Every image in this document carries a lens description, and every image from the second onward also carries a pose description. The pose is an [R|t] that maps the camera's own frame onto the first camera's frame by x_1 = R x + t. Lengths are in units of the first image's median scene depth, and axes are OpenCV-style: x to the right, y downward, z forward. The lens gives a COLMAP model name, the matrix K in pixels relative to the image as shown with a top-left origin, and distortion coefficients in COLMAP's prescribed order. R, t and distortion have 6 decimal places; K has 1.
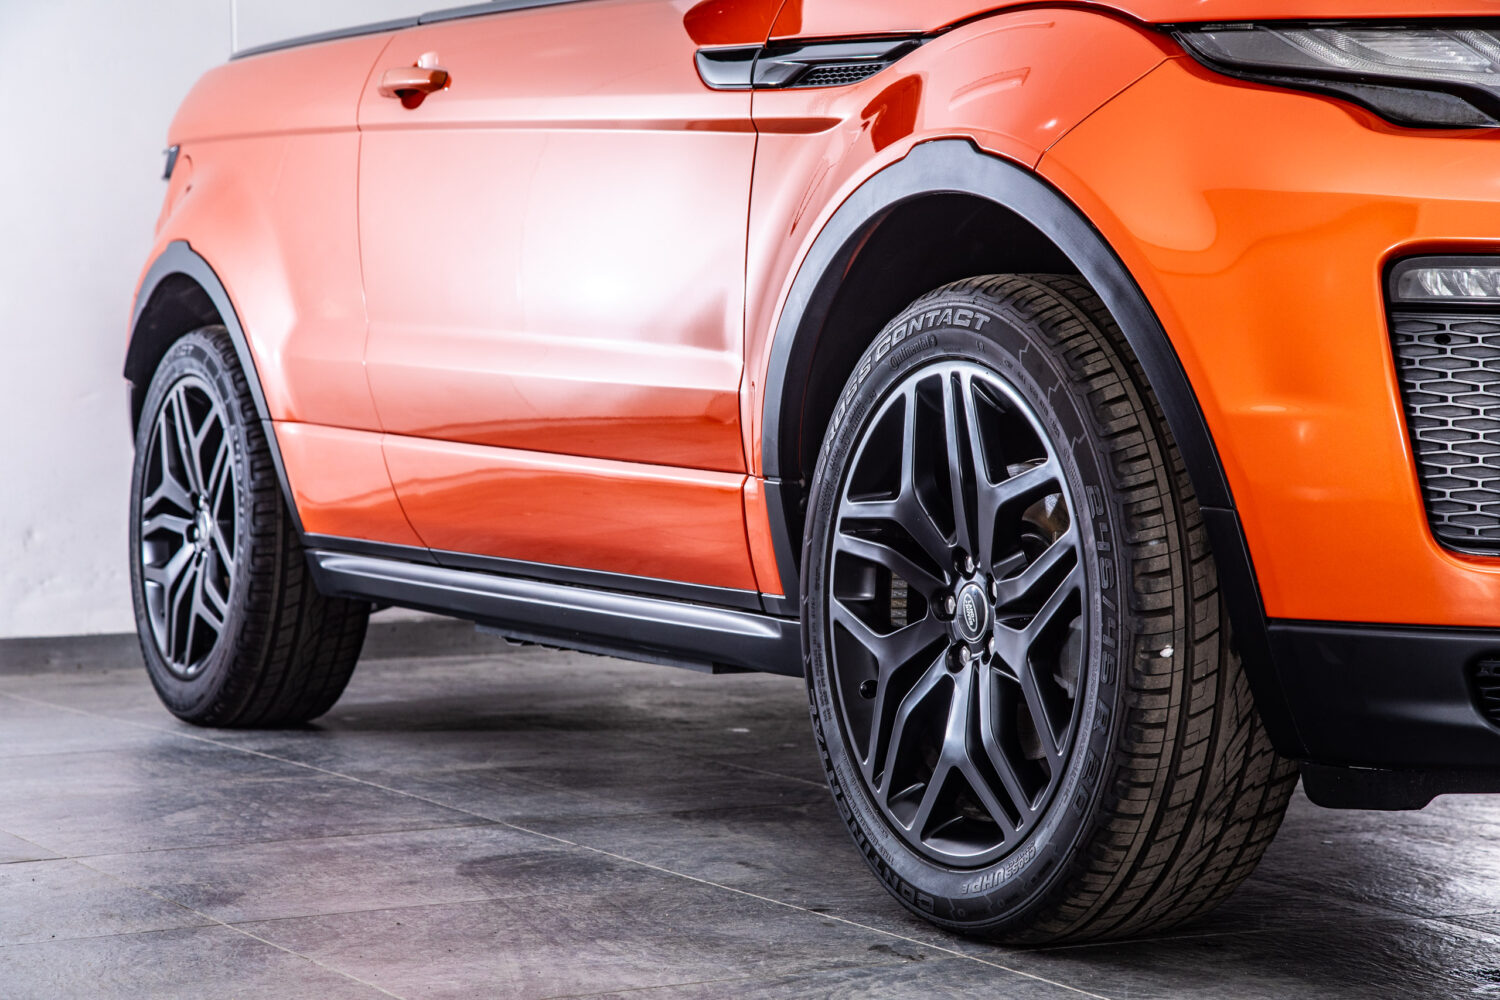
lens RADIAL K [[3170.5, 0, 752.0], [0, 3170.5, 505.4], [0, 0, 1]] dist [0.367613, 0.000000]
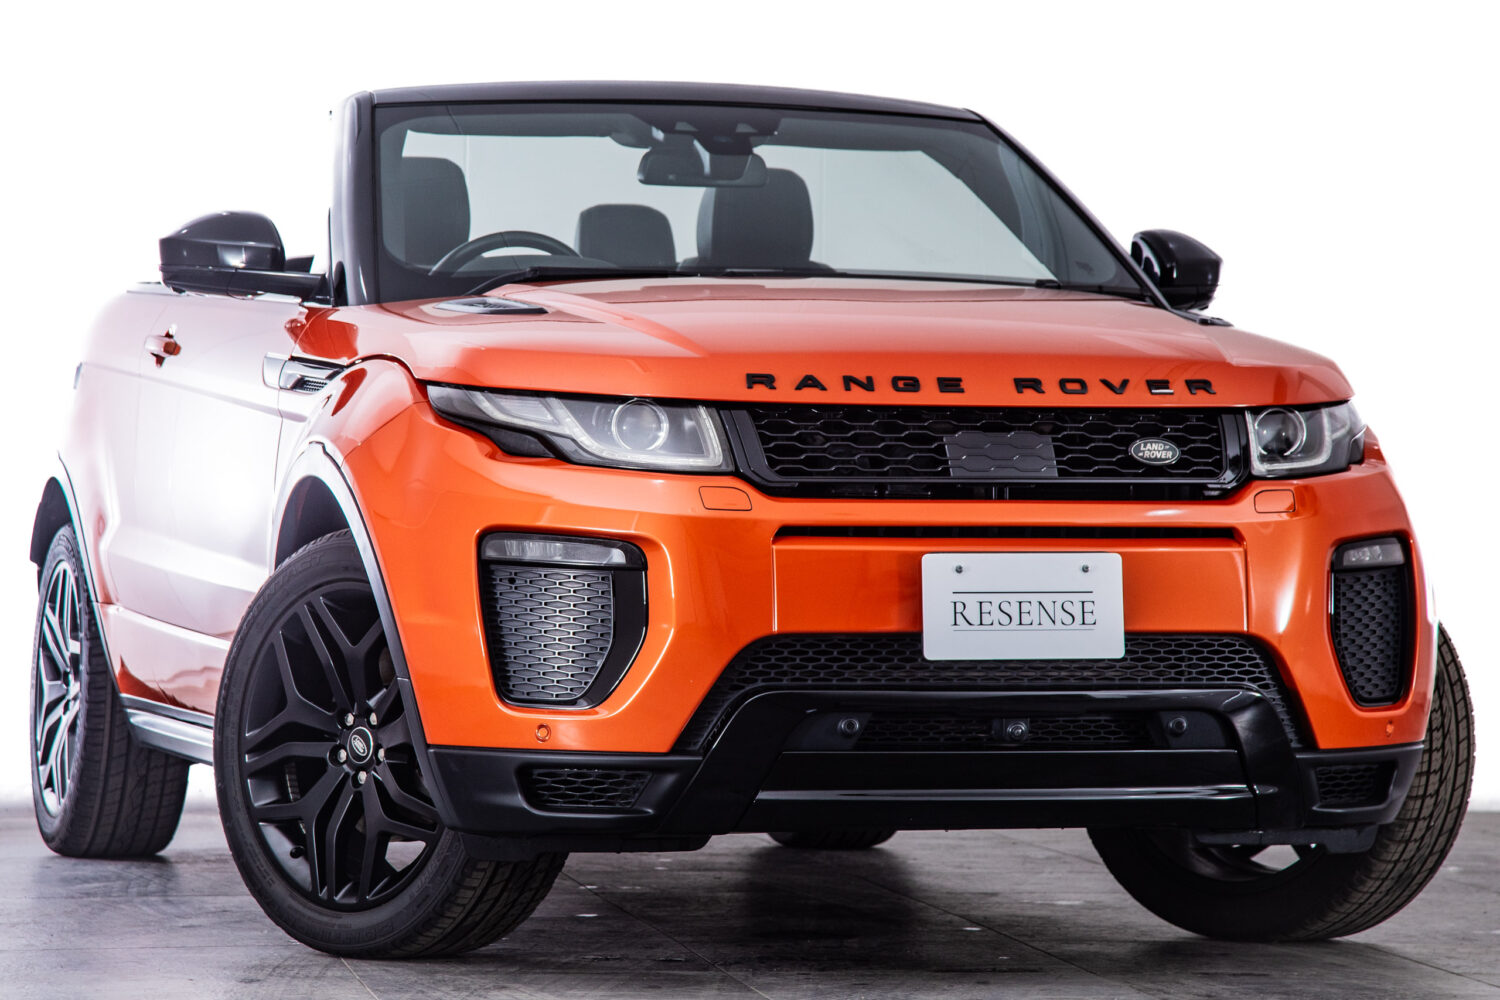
lens RADIAL K [[5403.3, 0, 758.3], [0, 5403.3, 507.0], [0, 0, 1]] dist [0.679205, 0.000000]
pose [[0.981424, 0.005432, -0.191772, 0.757415], [-0.011141, 0.999526, -0.028703, -0.008351], [0.191526, 0.030306, 0.981020, -1.522032]]
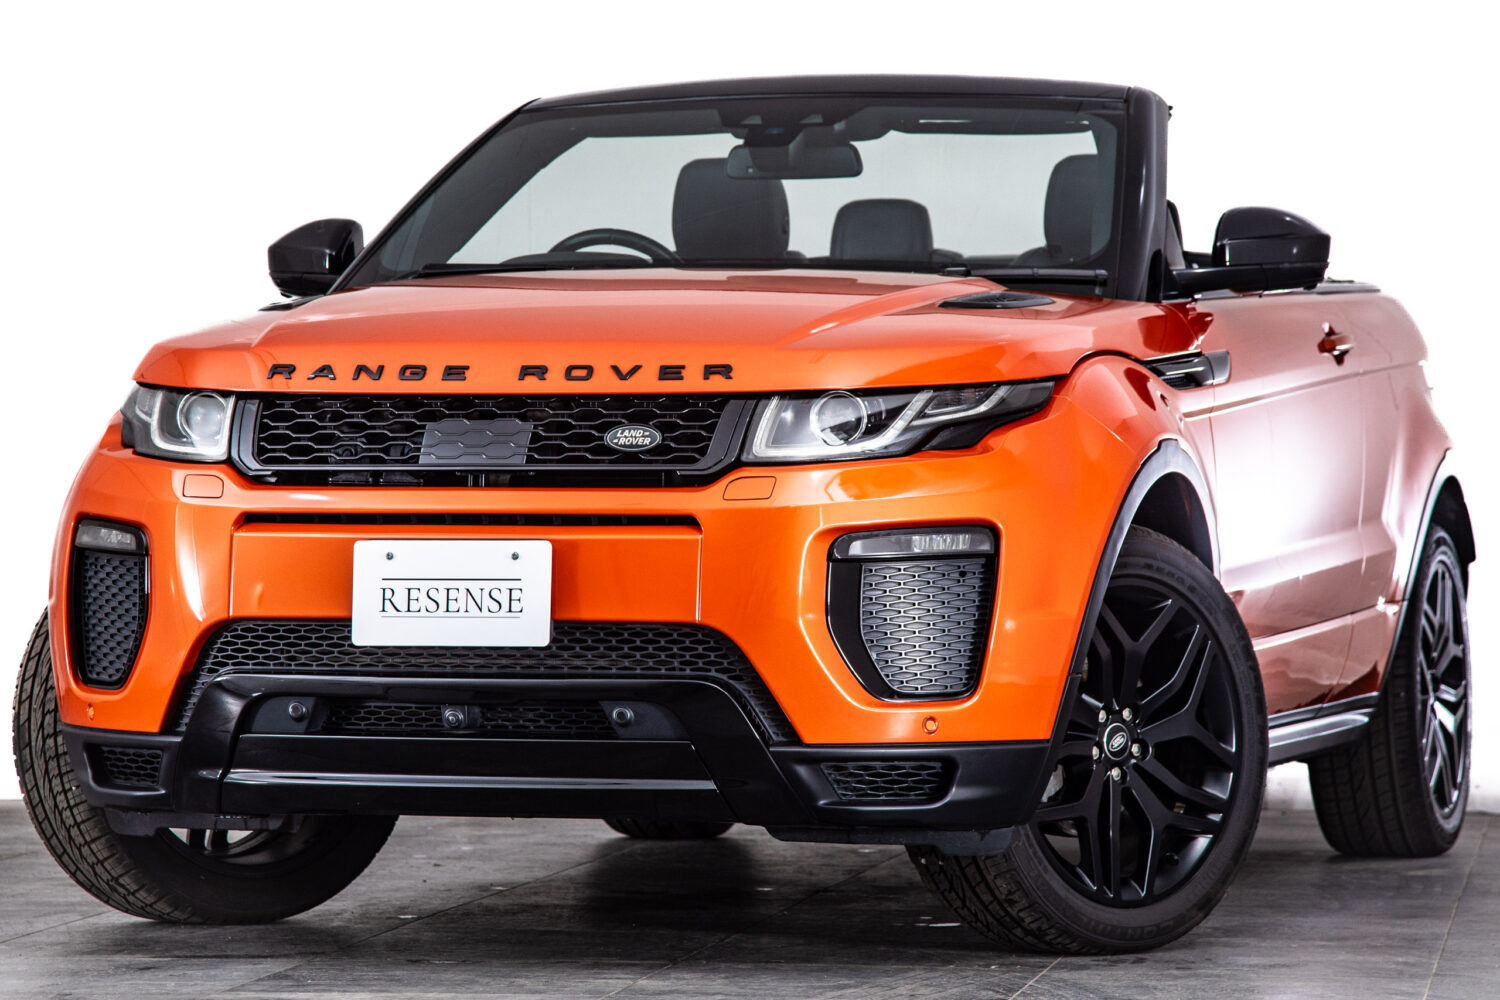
lens RADIAL K [[5403.3, 0, 753.7], [0, 5403.3, 491.6], [0, 0, 1]] dist [0.679205, 0.000000]
pose [[0.702606, 0.002733, -0.711573, 2.222624], [-0.026651, 0.999392, -0.022477, -0.029226], [0.711079, 0.034757, 0.702252, -0.734152]]
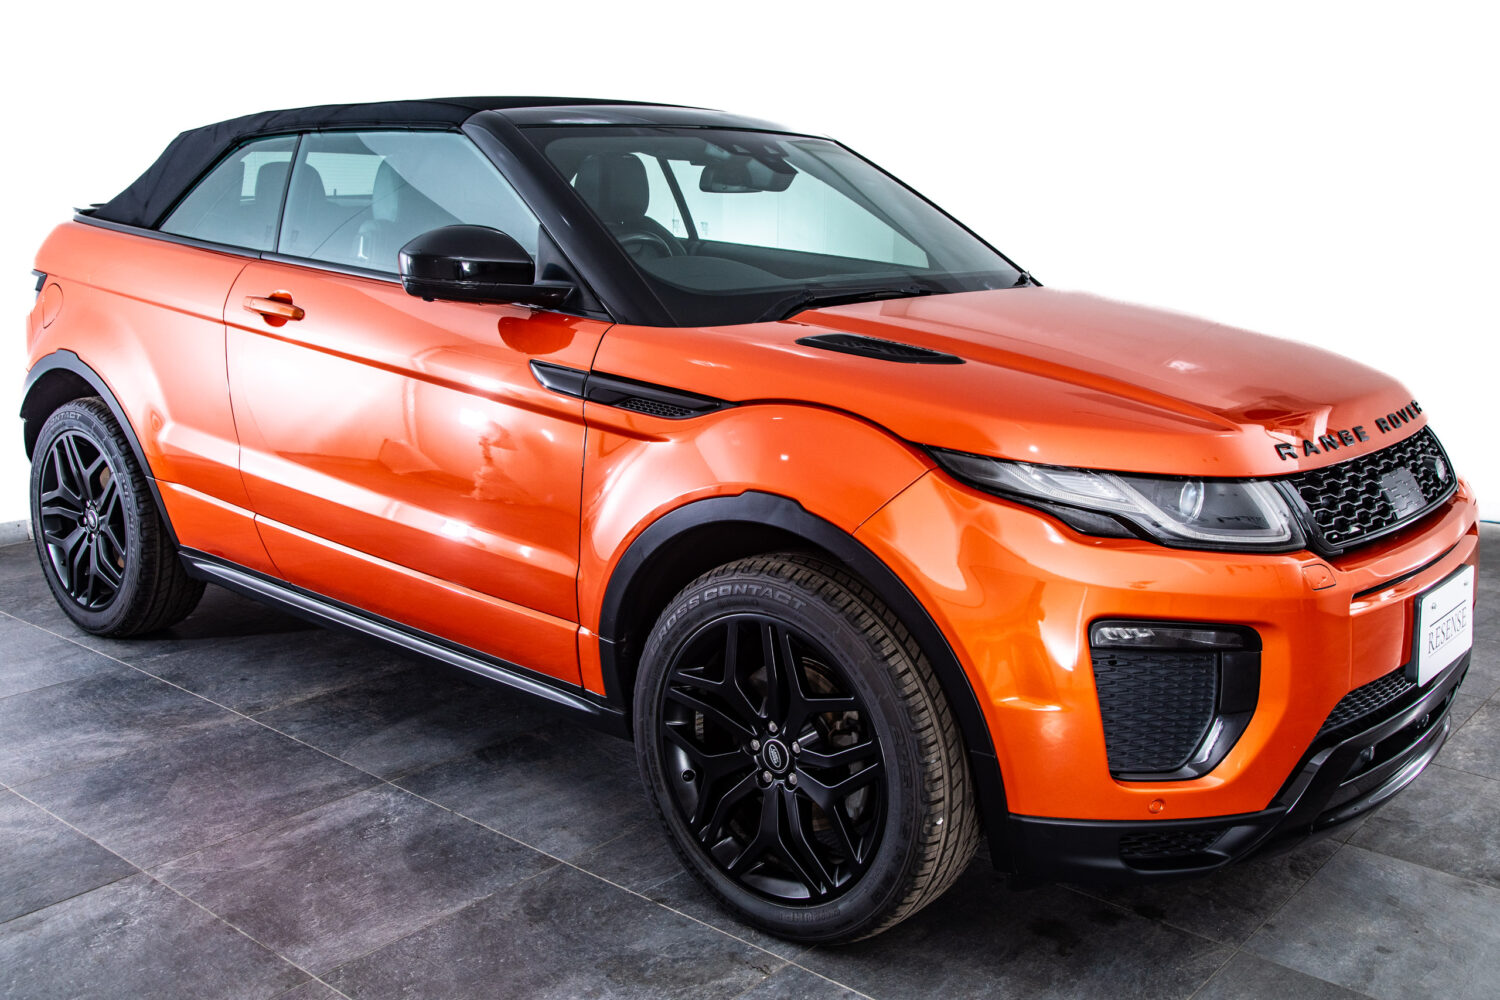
lens RADIAL K [[1430.7, 0, 747.9], [0, 1430.7, 475.6], [0, 0, 1]] dist [-0.007789, 0.000000]
pose [[0.922809, -0.058474, 0.380794, -0.223827], [-0.011413, 0.983831, 0.178734, -0.246375], [-0.385088, -0.169284, 0.907221, 0.324805]]
